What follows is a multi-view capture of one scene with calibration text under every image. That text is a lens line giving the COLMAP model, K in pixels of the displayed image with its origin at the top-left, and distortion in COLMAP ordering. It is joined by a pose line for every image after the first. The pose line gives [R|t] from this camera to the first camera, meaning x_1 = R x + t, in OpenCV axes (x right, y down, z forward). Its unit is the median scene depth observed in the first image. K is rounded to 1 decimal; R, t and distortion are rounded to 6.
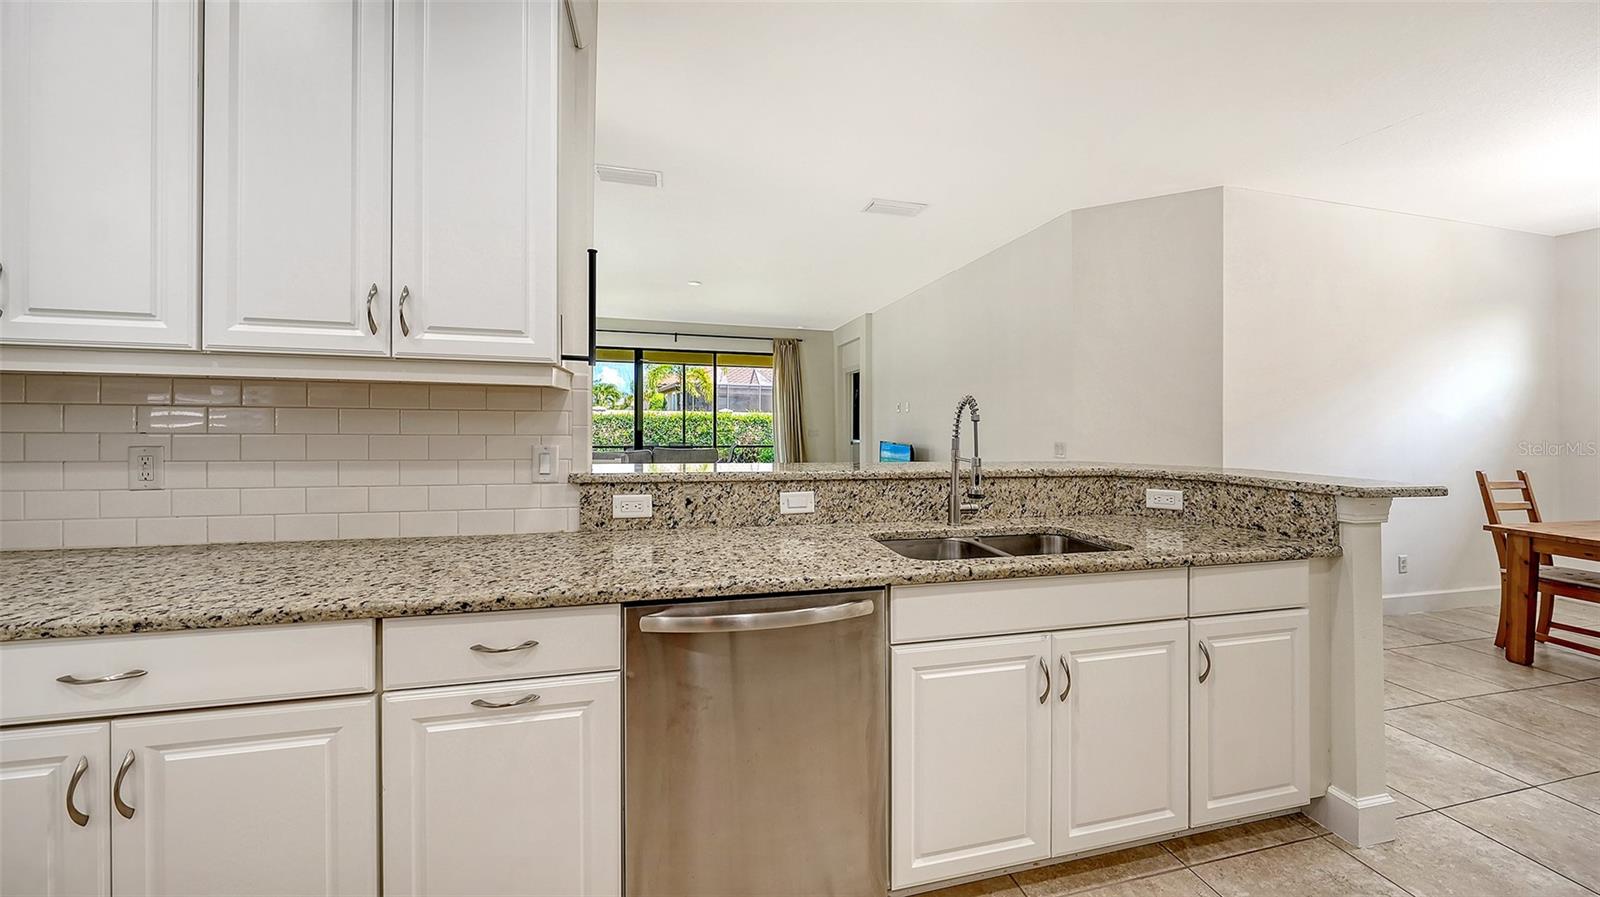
lens RADIAL K [[565.8, 0, 806.3], [0, 565.8, 422.9], [0, 0, 1]] dist [-0.007237, -0.000107]
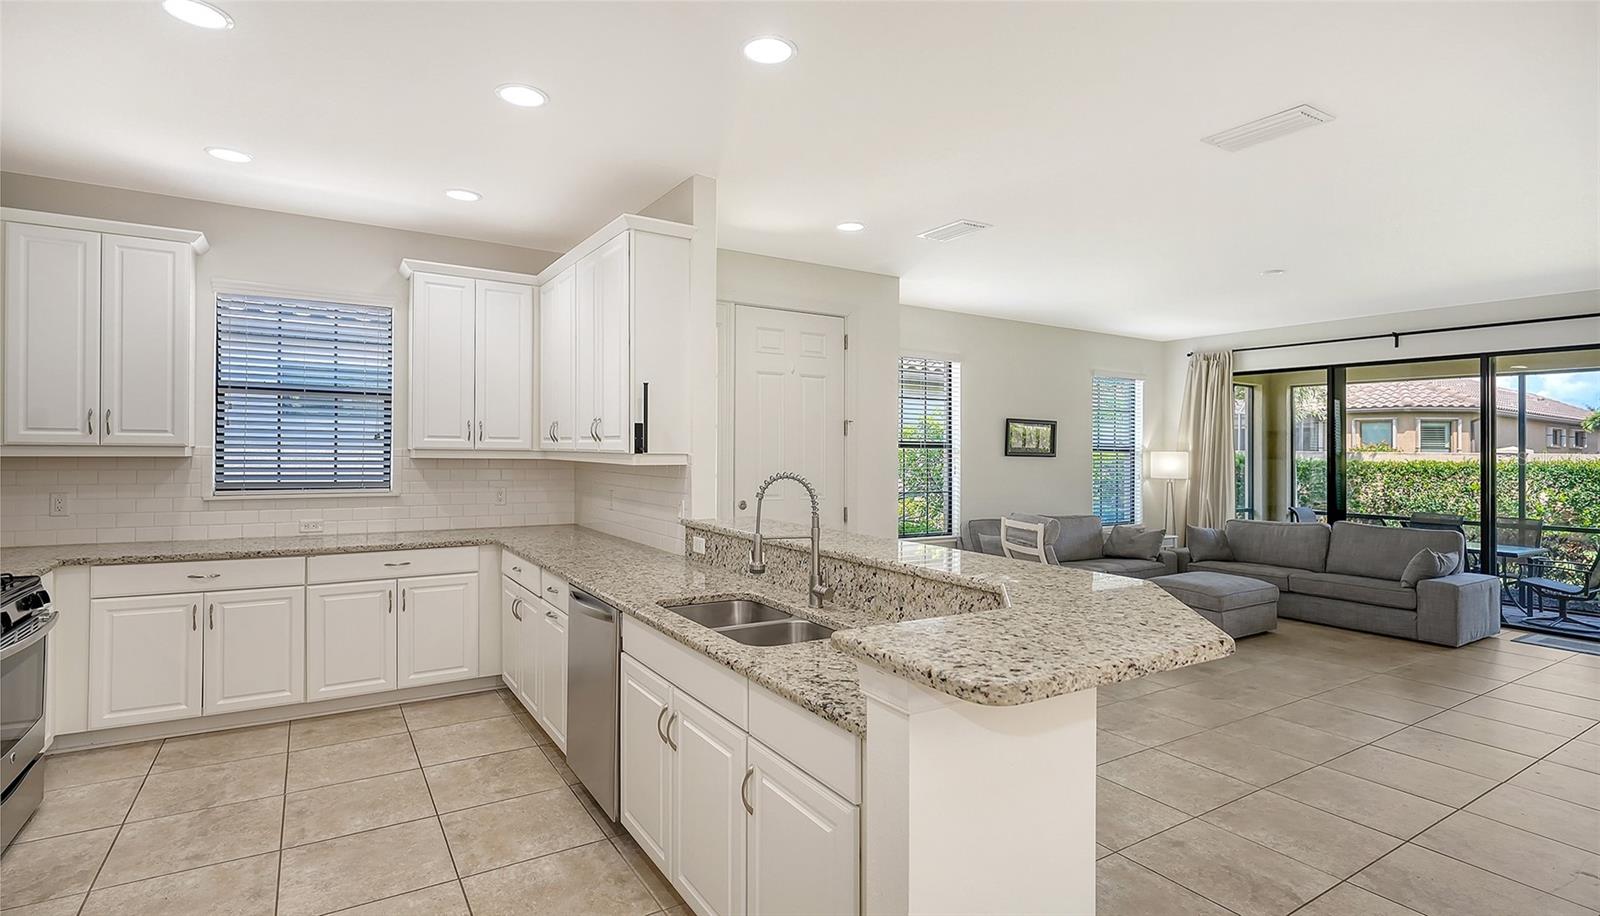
lens RADIAL K [[763.1, 0, 797.2], [0, 763.1, 451.6], [0, 0, 1]] dist [0.001059, 0.000056]
pose [[0.317844, -0.006353, -0.948122, 1.556038], [-0.011063, 0.999885, -0.010408, -0.071029], [0.948078, 0.013798, 0.317737, 0.590553]]
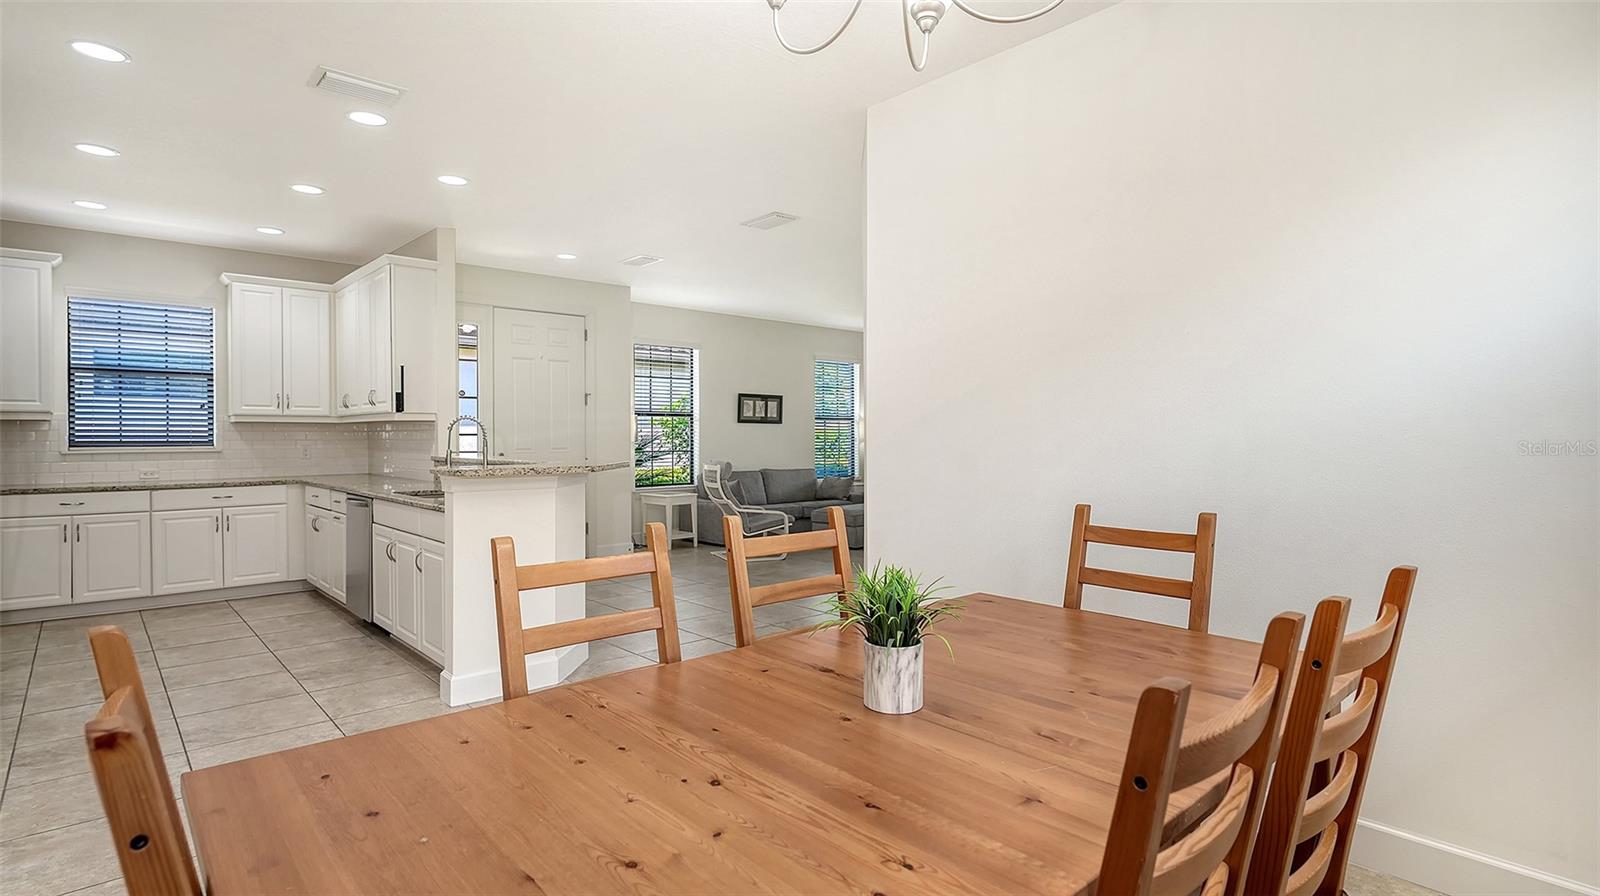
lens RADIAL K [[787.1, 0, 791.6], [0, 787.1, 438.1], [0, 0, 1]] dist [-0.002443, -0.000284]
pose [[0.466861, -0.008644, -0.884288, 2.901327], [0.003847, 0.999963, -0.007743, 0.040144], [0.884322, 0.000213, 0.466877, 0.740900]]
